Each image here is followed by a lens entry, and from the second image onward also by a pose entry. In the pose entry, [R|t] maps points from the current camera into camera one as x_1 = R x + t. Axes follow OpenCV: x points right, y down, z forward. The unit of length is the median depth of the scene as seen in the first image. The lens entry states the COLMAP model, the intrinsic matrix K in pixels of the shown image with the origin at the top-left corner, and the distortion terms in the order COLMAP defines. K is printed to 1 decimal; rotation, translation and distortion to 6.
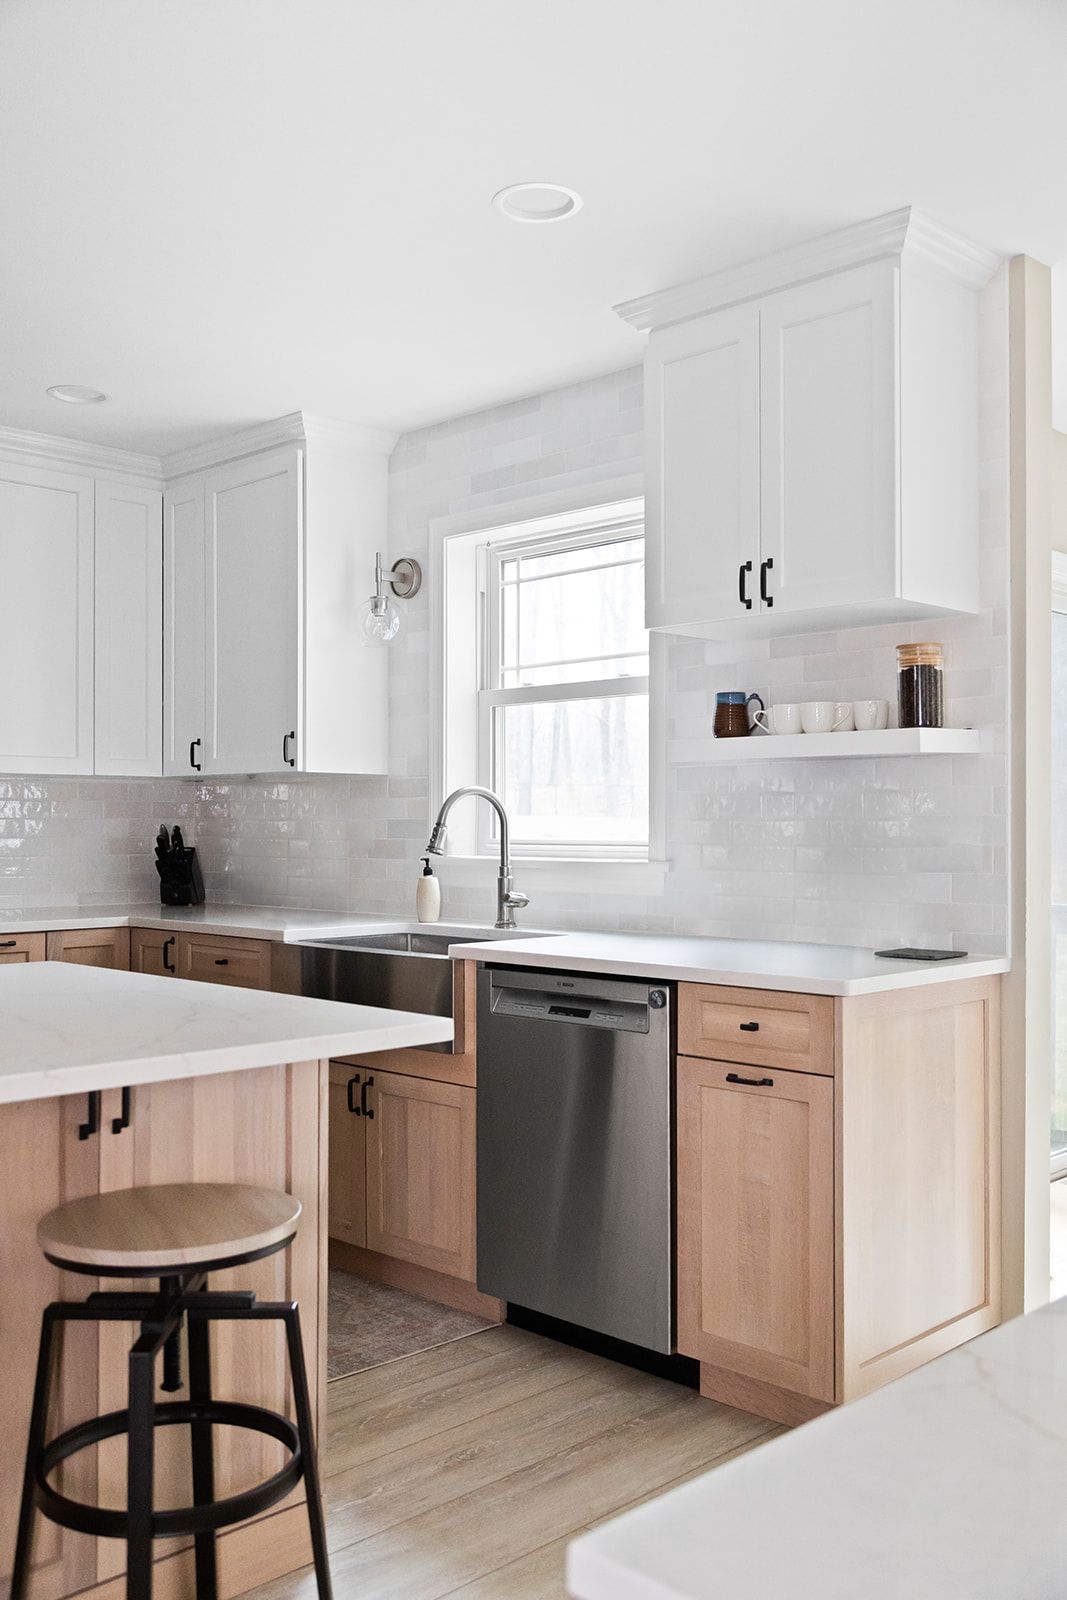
lens RADIAL K [[1445.6, 0, 528.4], [0, 1445.6, 815.6], [0, 0, 1]] dist [-0.000773, -0.003575]
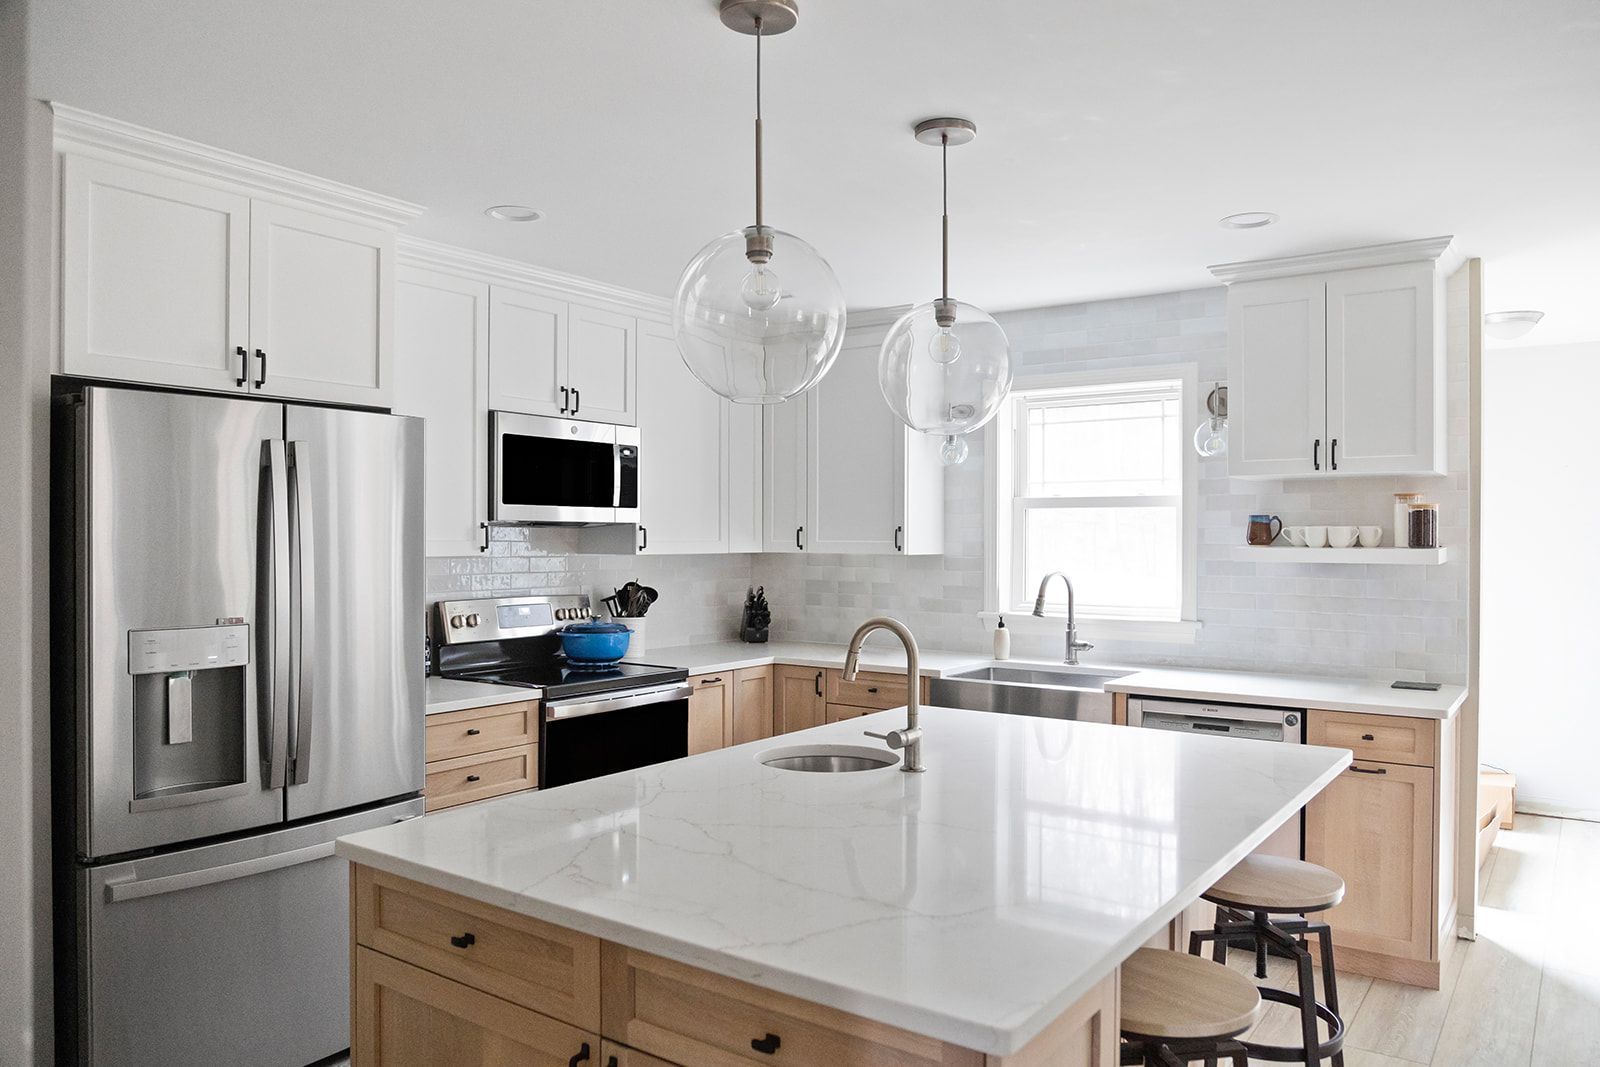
lens RADIAL K [[1131.0, 0, 803.6], [0, 1131.0, 538.1], [0, 0, 1]] dist [-0.030525, -0.000594]
pose [[0.986426, 0.001757, 0.164194, -0.457160], [-0.003292, 0.999953, 0.009083, -0.058866], [-0.164171, -0.009500, 0.986386, -0.092601]]
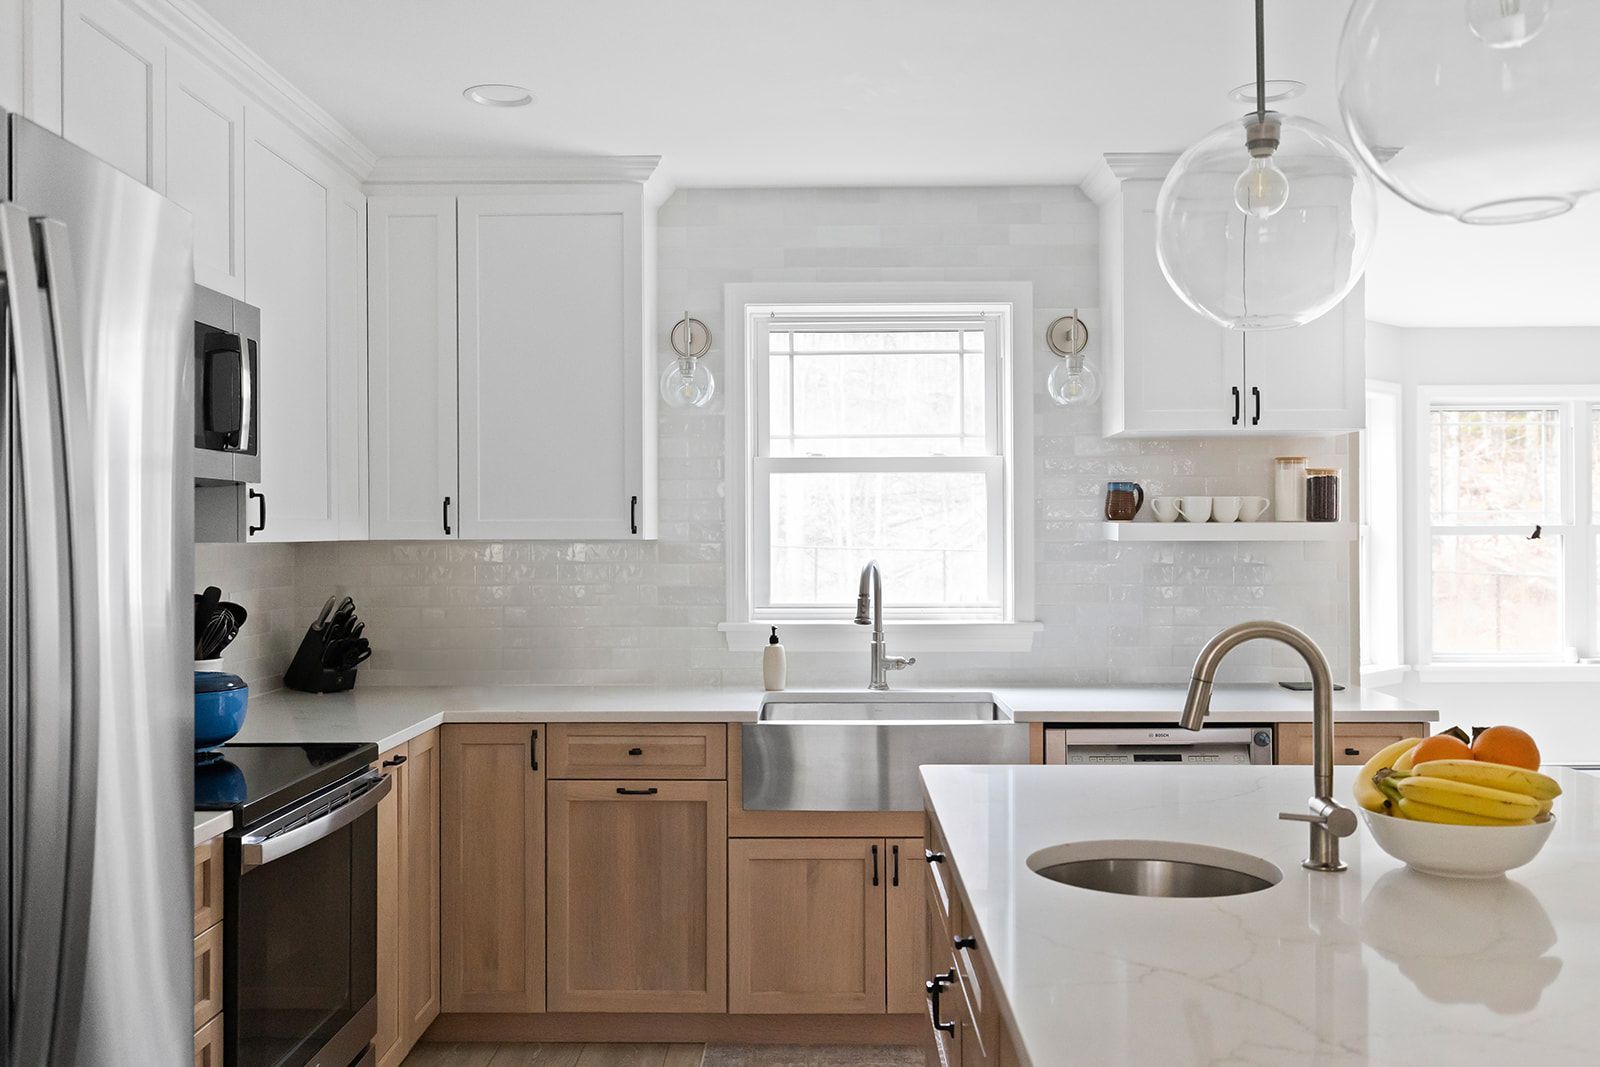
lens RADIAL K [[1406.0, 0, 800.0], [0, 1406.0, 533.5], [0, 0, 1]] dist [-0.004510, 0.000411]
pose [[0.718984, -0.004072, 0.695015, -0.741447], [-0.000447, 0.999980, 0.006321, -0.041550], [-0.695027, -0.004855, 0.718967, 0.285818]]
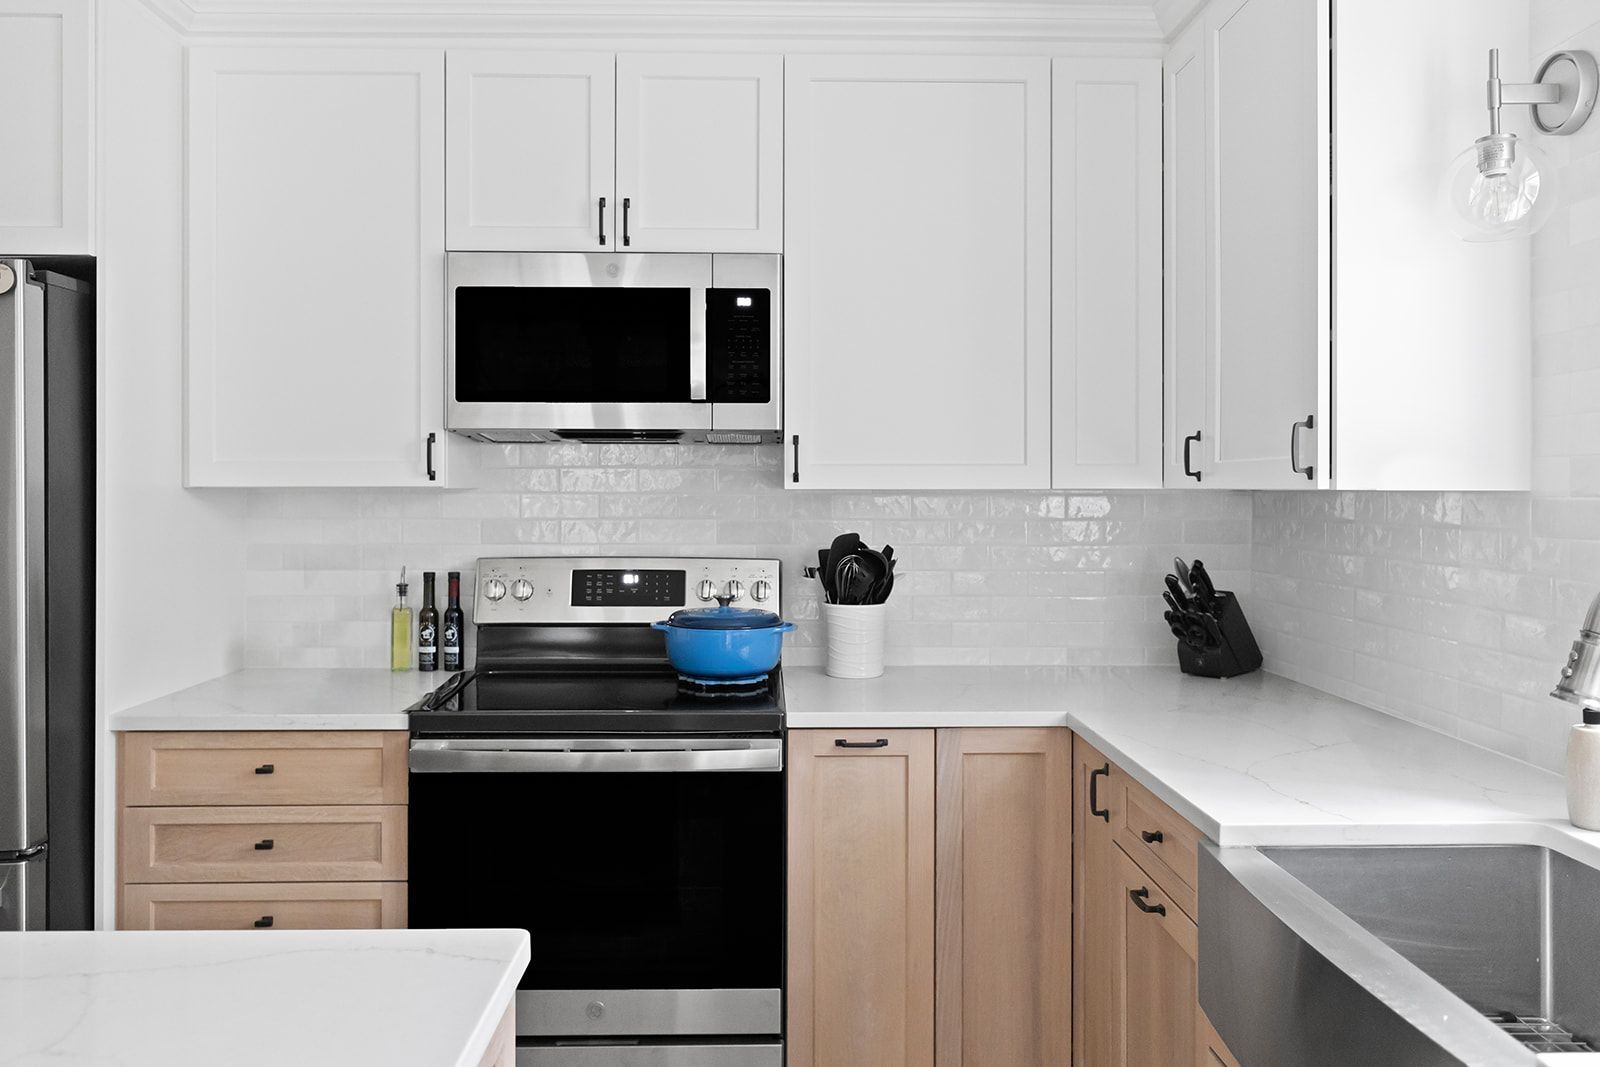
lens RADIAL K [[1215.5, 0, 797.5], [0, 1215.5, 488.0], [0, 0, 1]] dist [0.000272, 0.000482]
pose [[0.724580, -0.001267, -0.689189, 0.011780], [0.005566, 0.999976, 0.004013, -0.035212], [0.689168, -0.006744, 0.724570, 0.557878]]
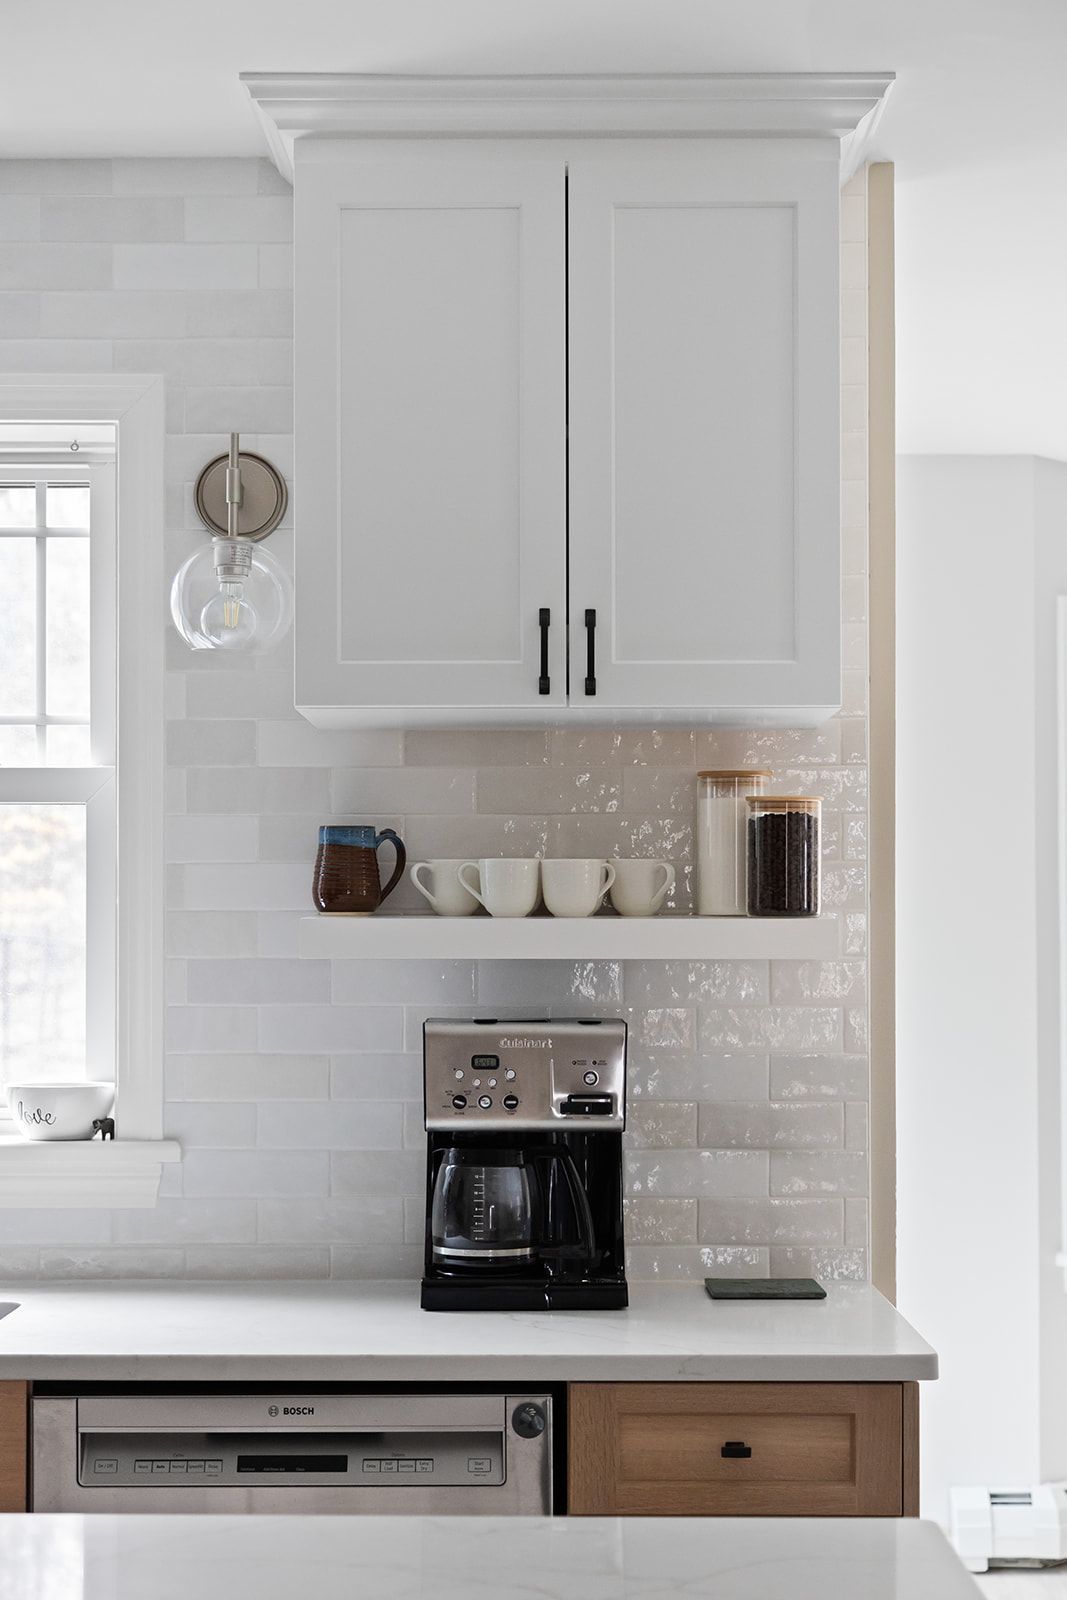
lens RADIAL K [[2782.3, 0, 531.4], [0, 2782.3, 886.9], [0, 0, 1]] dist [0.045326, 0.063141]
pose [[0.708693, 0.011442, 0.705424, -0.459449], [-0.004376, 0.999921, -0.011822, -0.042549], [-0.705503, 0.005291, 0.708687, 0.184214]]
